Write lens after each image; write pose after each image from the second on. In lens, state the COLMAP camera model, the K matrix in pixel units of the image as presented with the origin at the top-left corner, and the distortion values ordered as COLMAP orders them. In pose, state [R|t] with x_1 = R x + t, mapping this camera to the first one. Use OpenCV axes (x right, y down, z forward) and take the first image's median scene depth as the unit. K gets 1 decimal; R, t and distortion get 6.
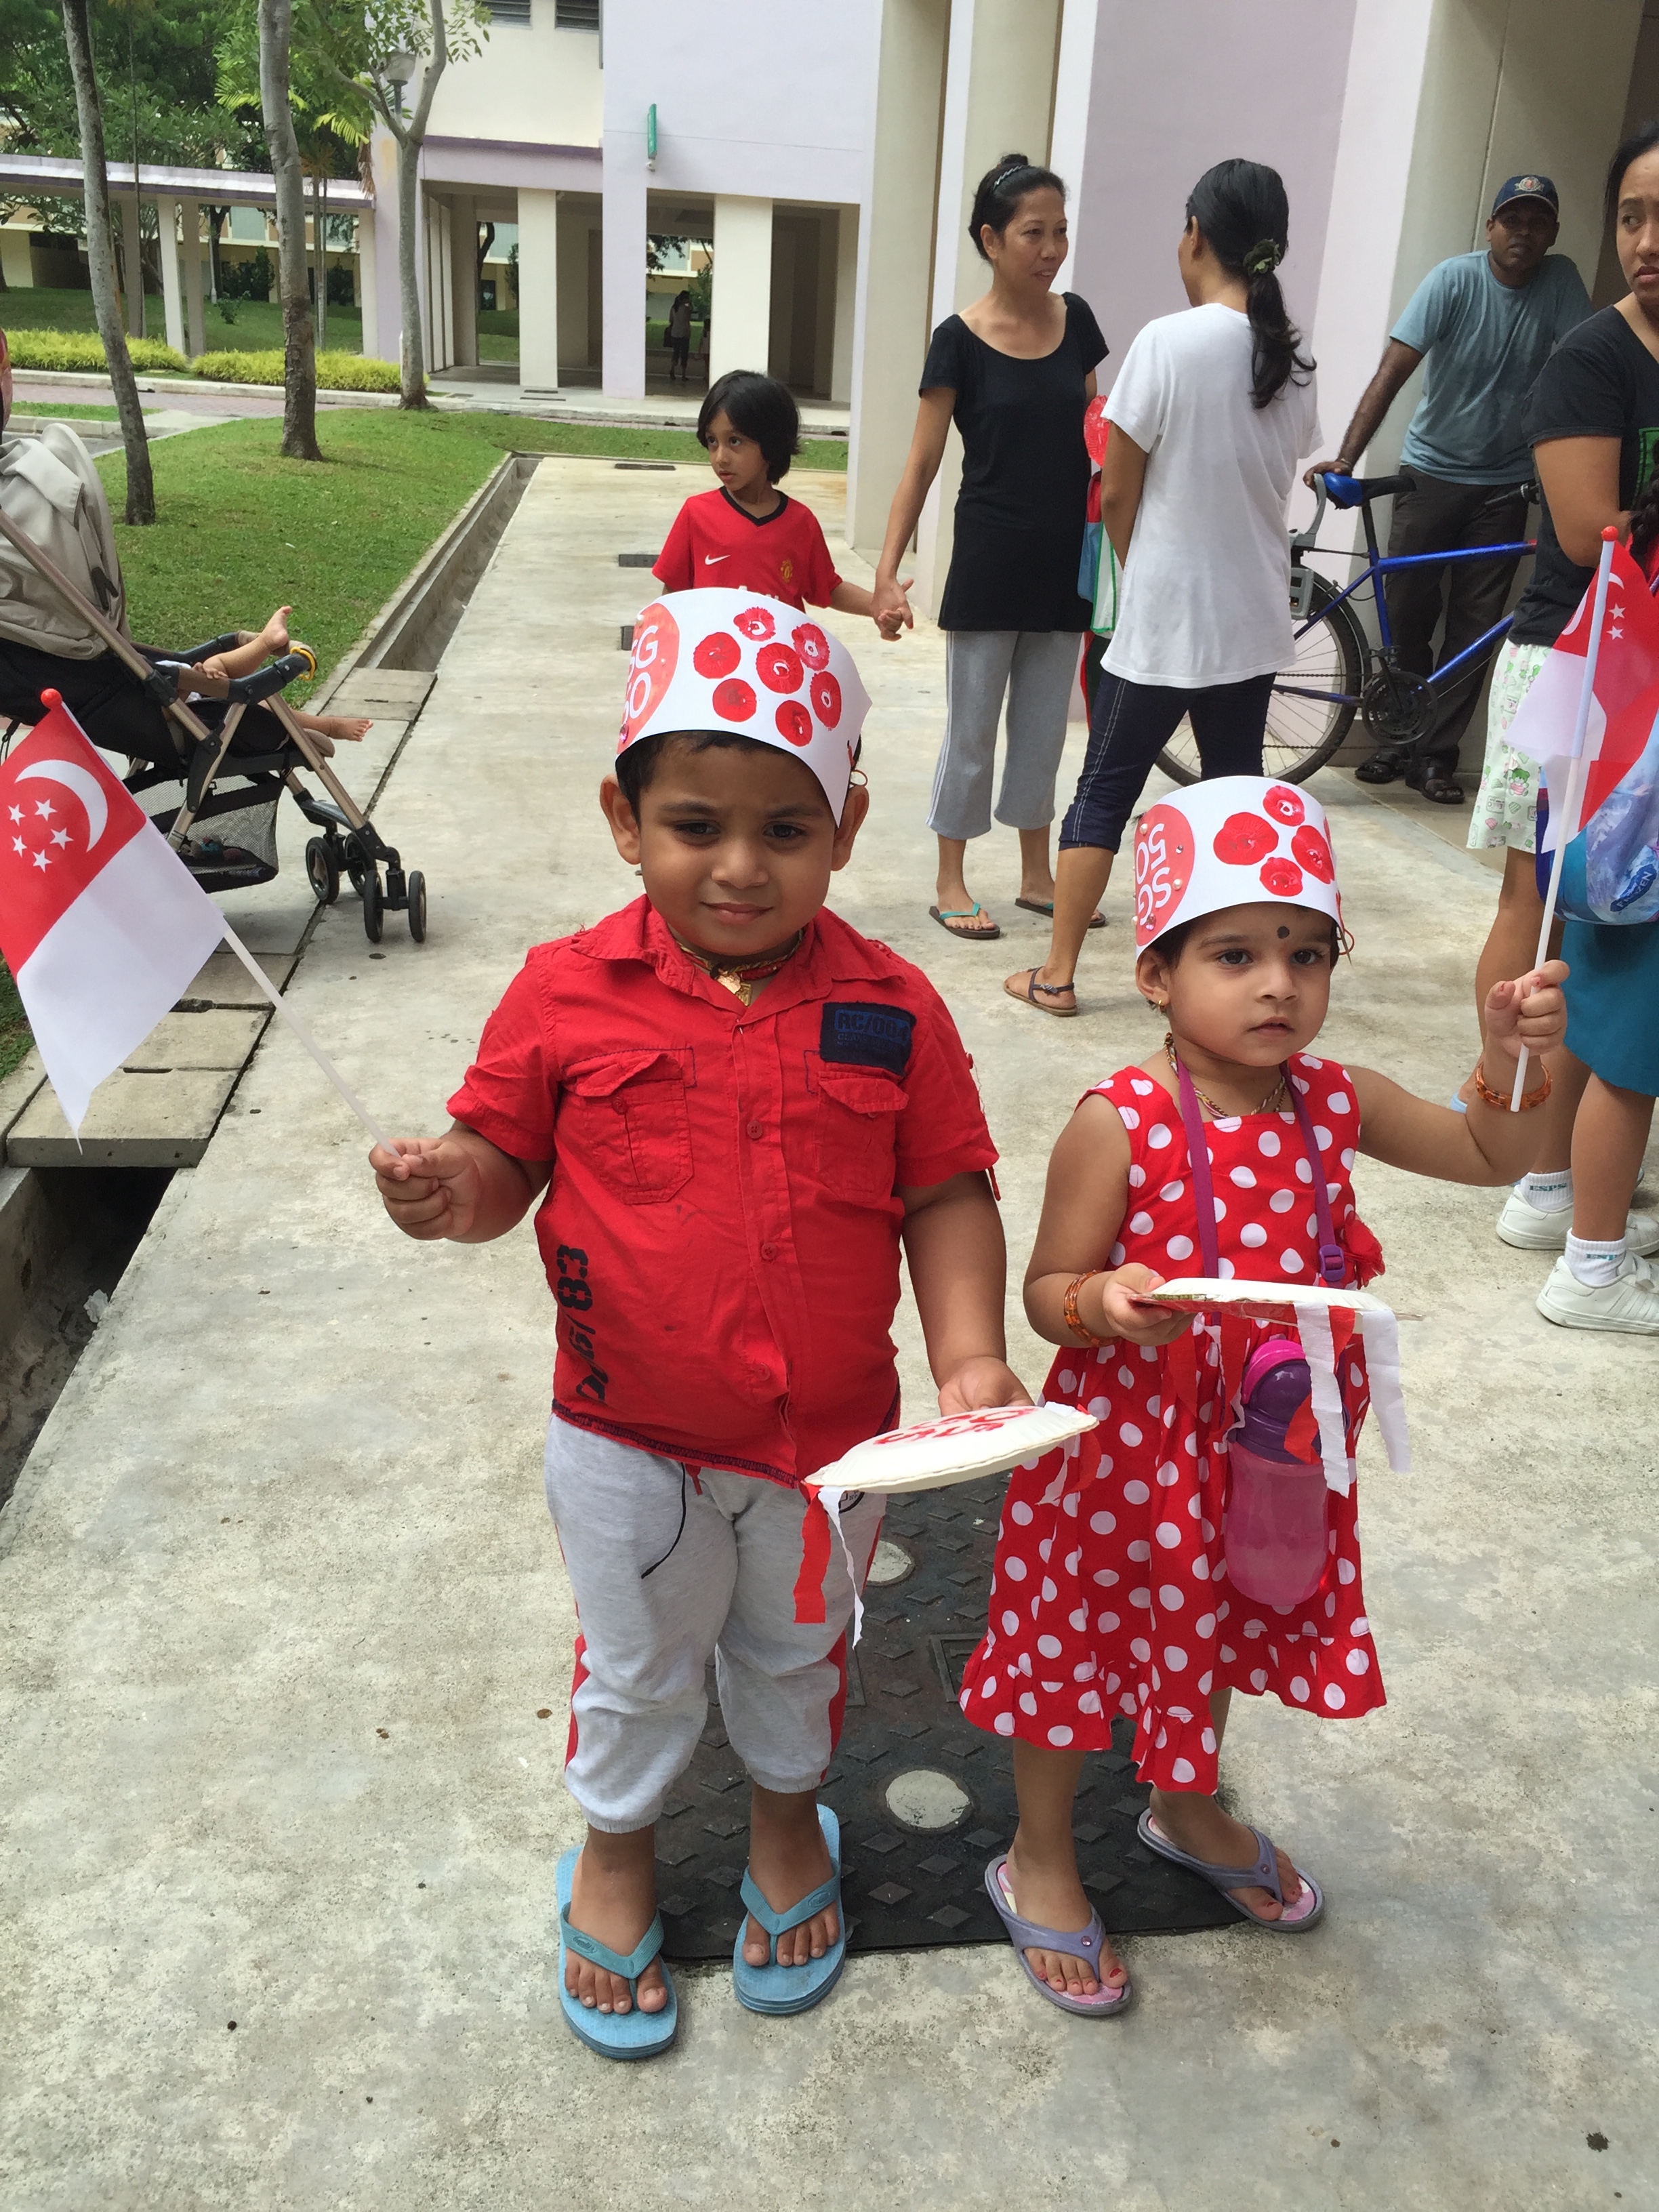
lens RADIAL K [[2008.0, 0, 829.8], [0, 2008.0, 1116.4], [0, 0, 1]] dist [0.091913, -0.144608]
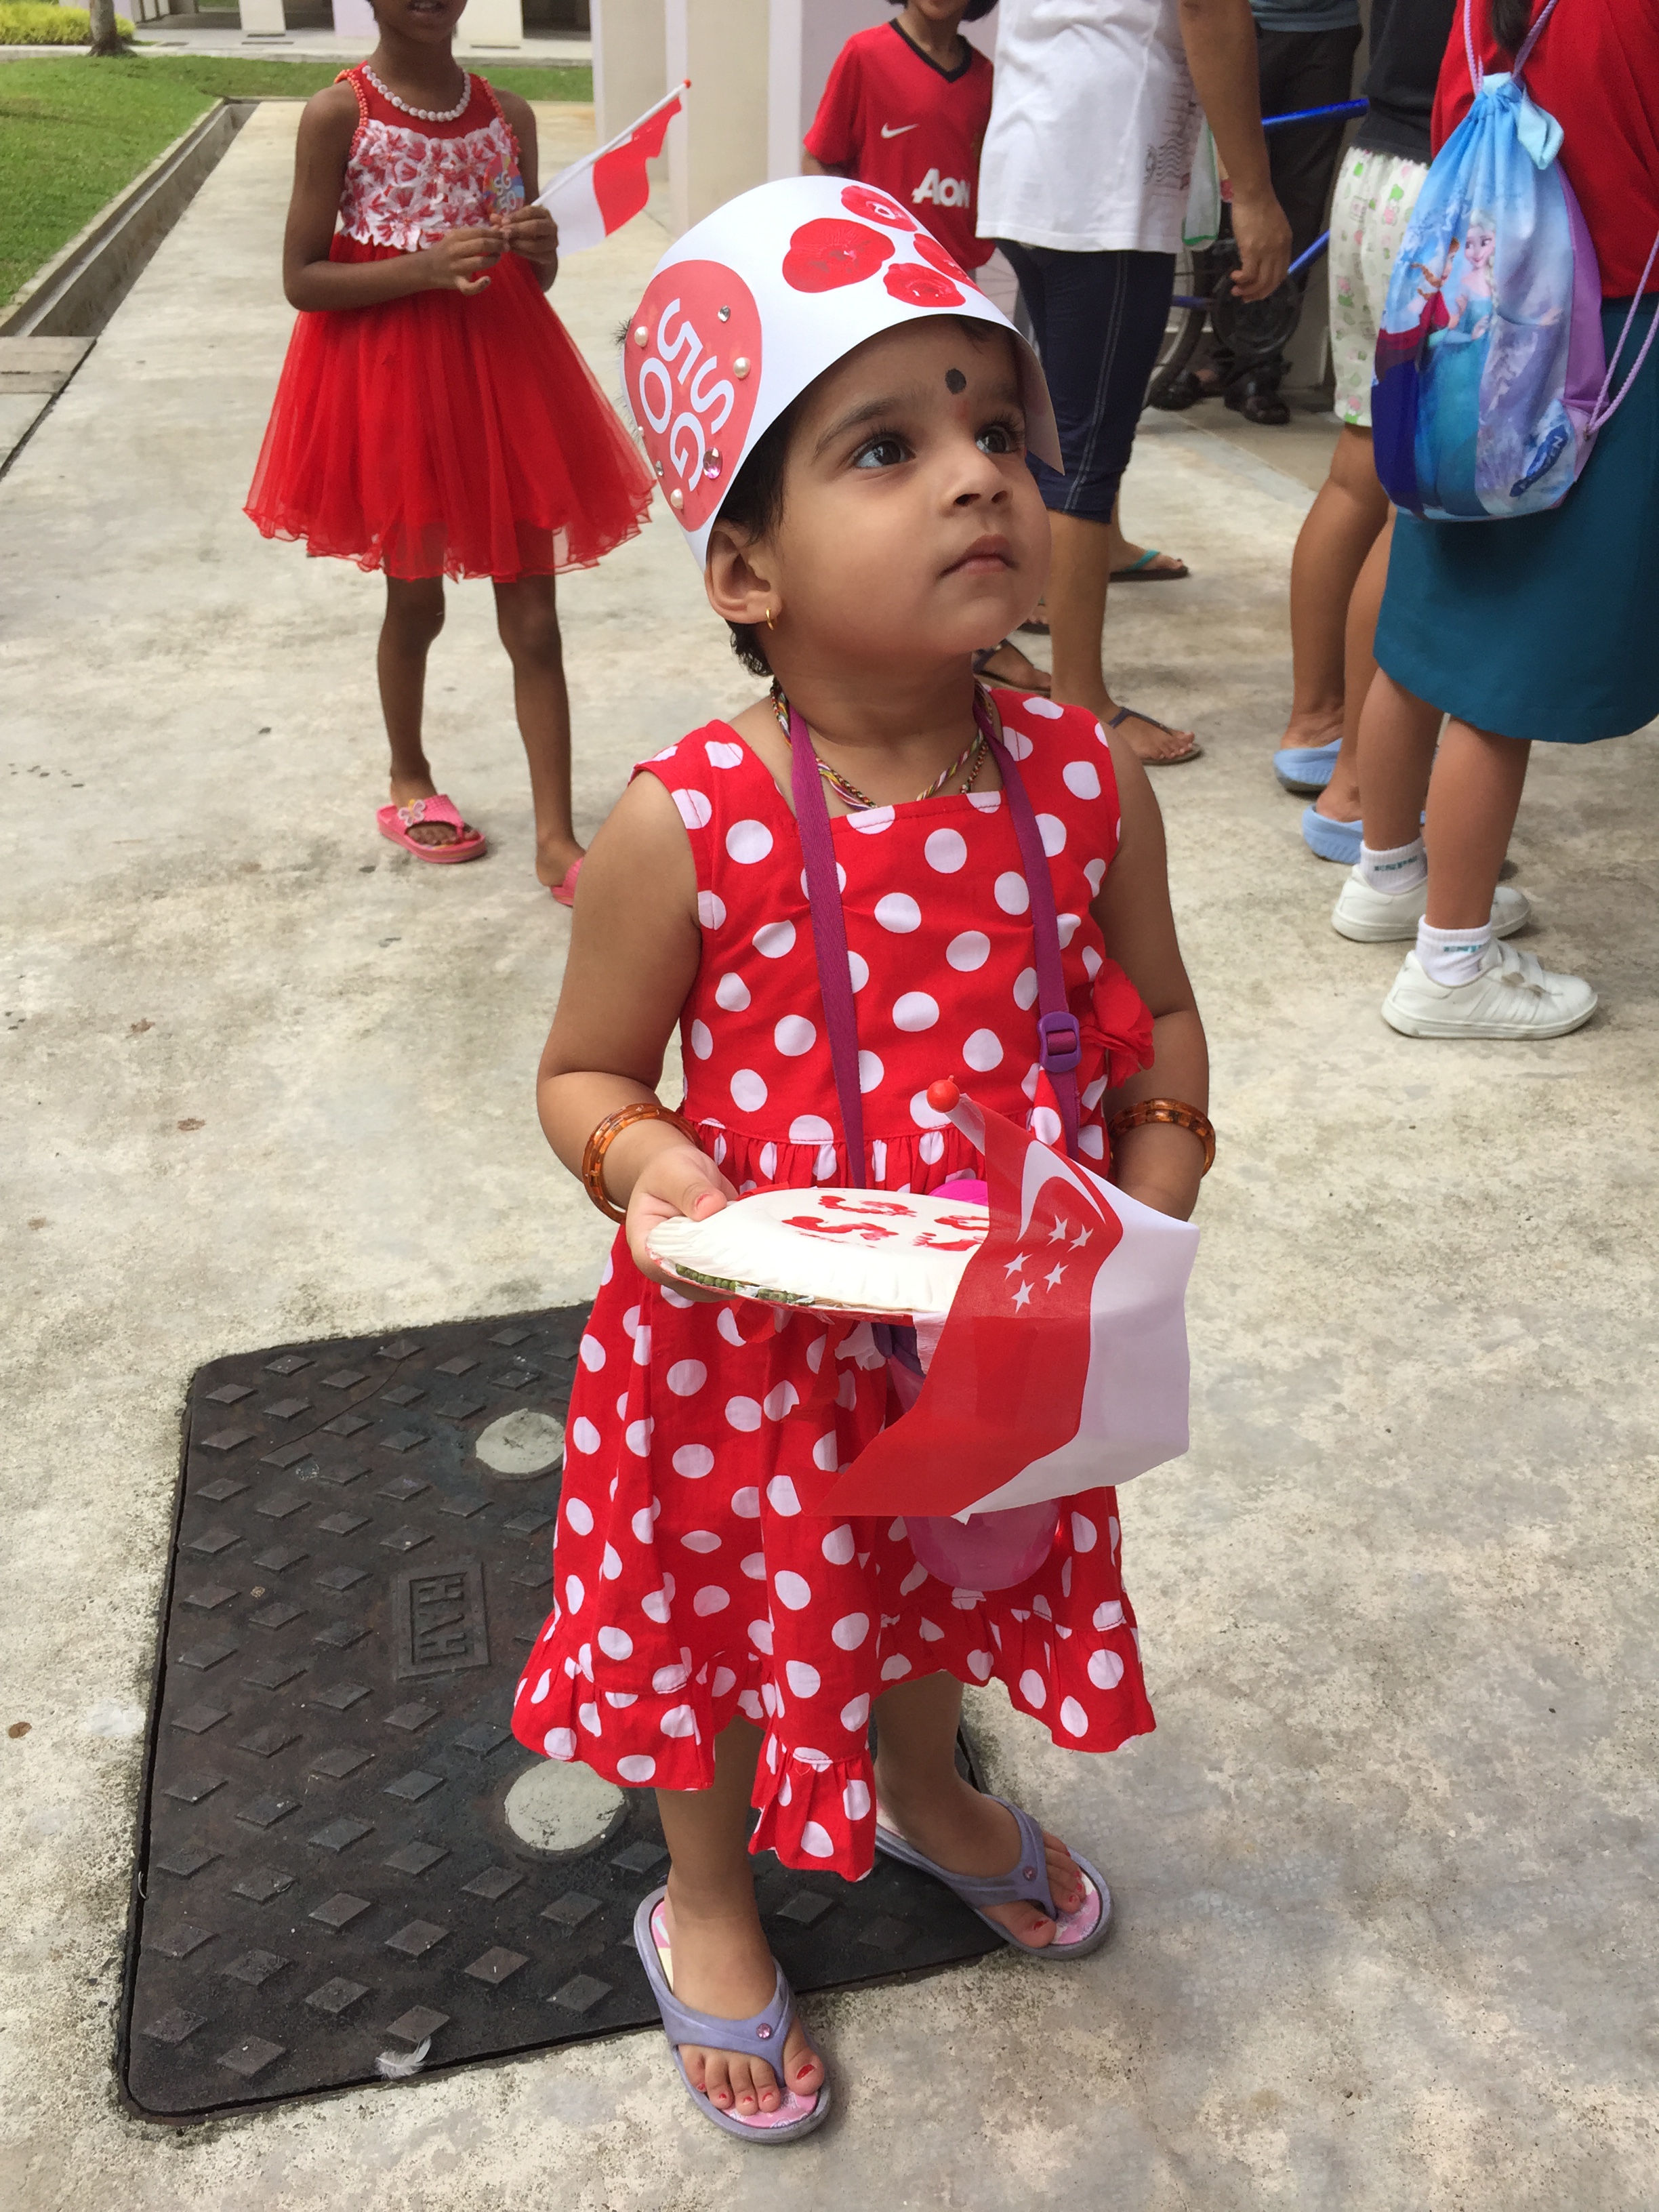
lens RADIAL K [[2008.0, 0, 846.6], [0, 2008.0, 1113.4], [0, 0, 1]] dist [0.091913, -0.144608]
pose [[0.994411, -0.080931, 0.067803, 0.110992], [0.070653, 0.987305, 0.142258, 0.004521], [-0.078455, -0.136672, 0.987505, 0.305899]]
